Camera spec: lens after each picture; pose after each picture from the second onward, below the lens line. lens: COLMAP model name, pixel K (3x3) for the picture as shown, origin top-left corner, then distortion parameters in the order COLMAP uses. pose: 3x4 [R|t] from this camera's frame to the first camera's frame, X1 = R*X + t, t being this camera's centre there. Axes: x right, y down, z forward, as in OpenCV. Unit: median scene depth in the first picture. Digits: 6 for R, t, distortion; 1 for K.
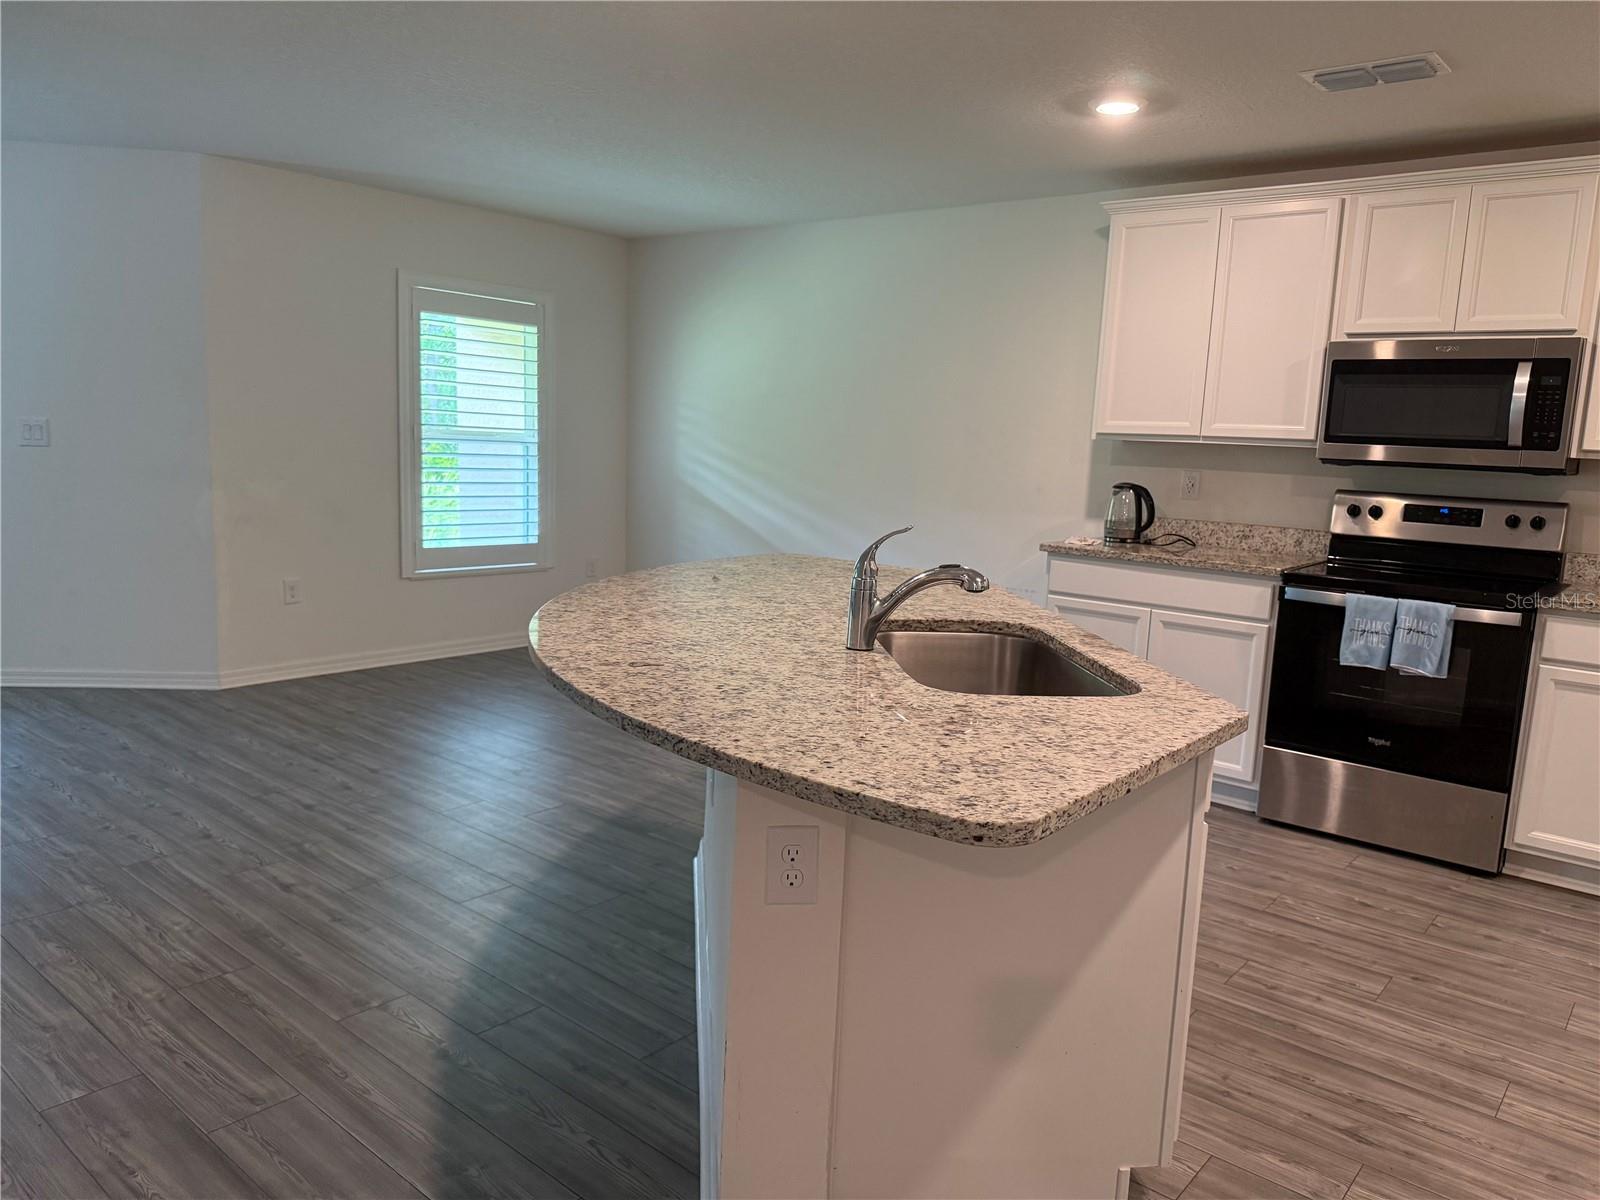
lens RADIAL K [[1115.0, 0, 806.0], [0, 1115.0, 598.3], [0, 0, 1]] dist [0.032780, -0.029052]
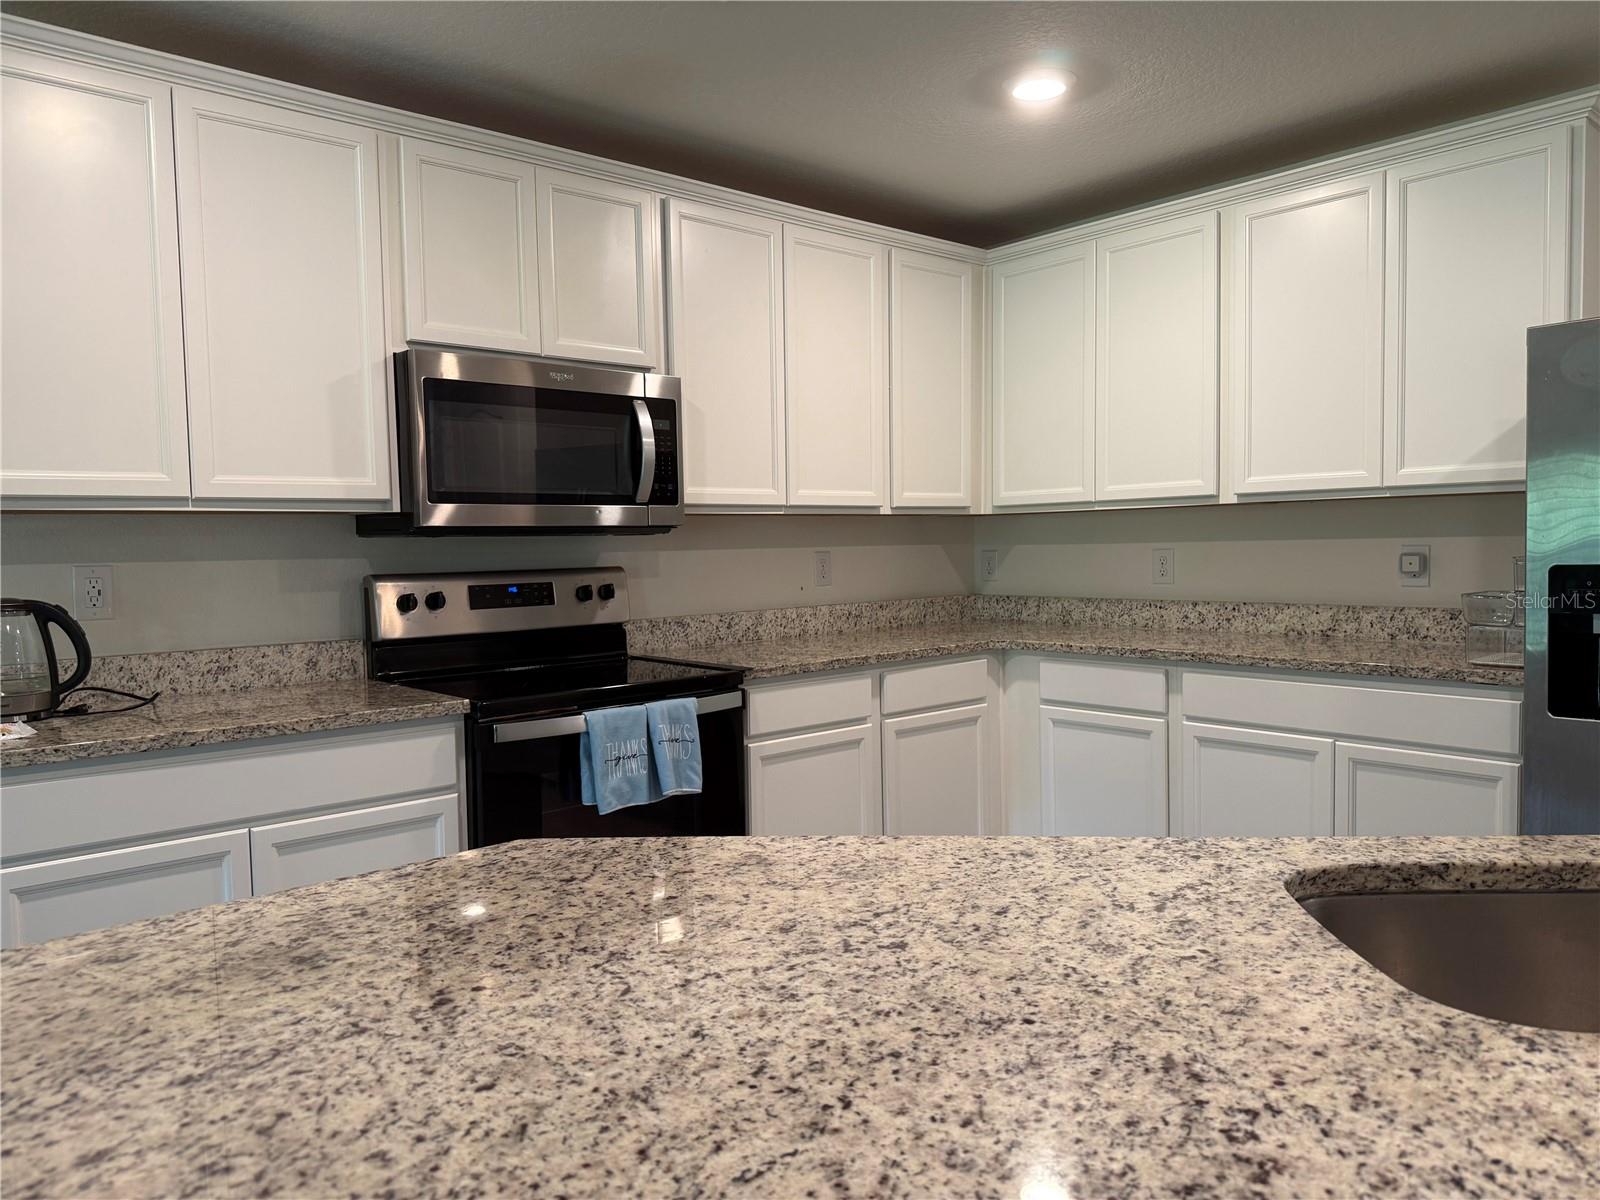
lens RADIAL K [[1148.5, 0, 785.4], [0, 1148.5, 592.9], [0, 0, 1]] dist [0.098500, -0.104304]
pose [[0.153544, -0.088708, 0.984152, -0.183596], [0.173180, 0.982963, 0.061582, -0.093294], [-0.972848, 0.160980, 0.166290, 0.698319]]
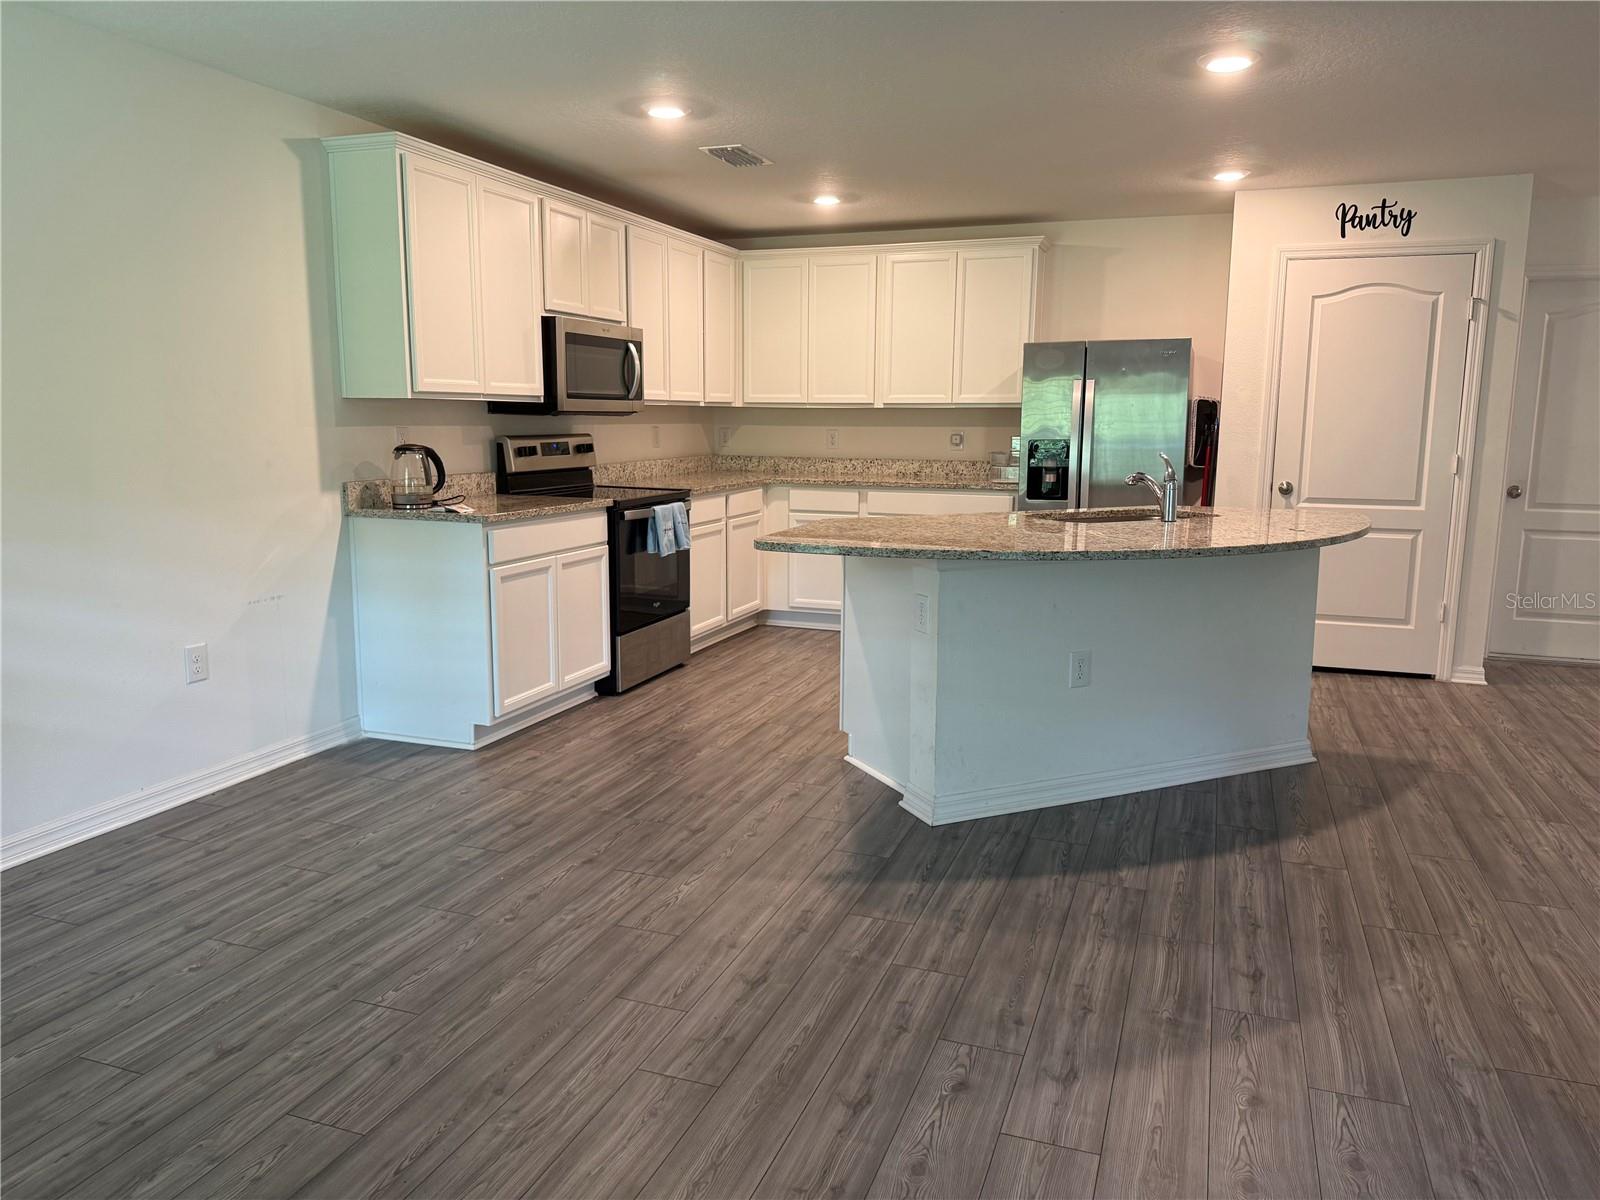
lens RADIAL K [[1148.5, 0, 785.4], [0, 1148.5, 592.9], [0, 0, 1]] dist [0.098500, -0.104304]
pose [[-0.332910, -0.190614, 0.923492, -0.866396], [0.118295, 0.963176, 0.241450, -0.214443], [-0.935509, 0.189626, -0.298102, 1.209679]]
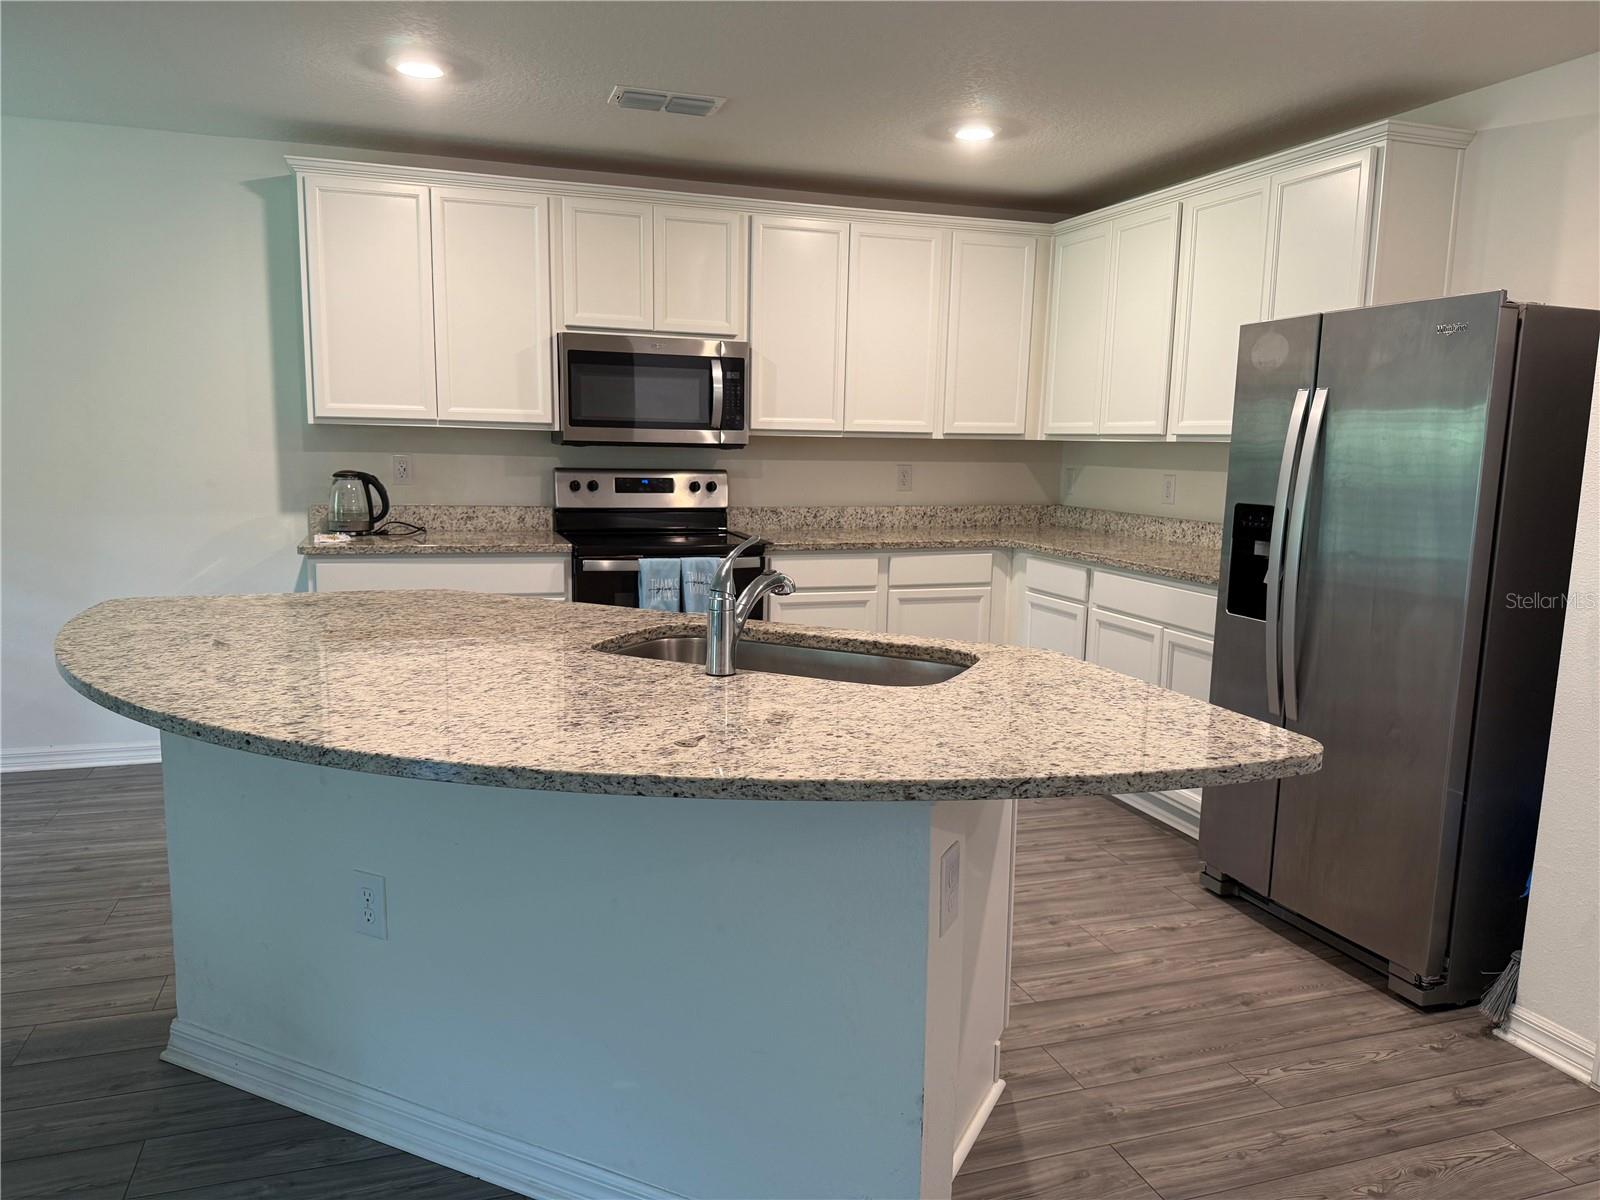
lens RADIAL K [[1122.3, 0, 761.0], [0, 1122.3, 602.9], [0, 0, 1]] dist [0.103445, -0.160881]
pose [[0.536558, -0.155106, 0.829487, -0.381544], [0.129331, 0.986465, 0.100801, -0.055684], [-0.833894, 0.053193, 0.549355, 0.251667]]
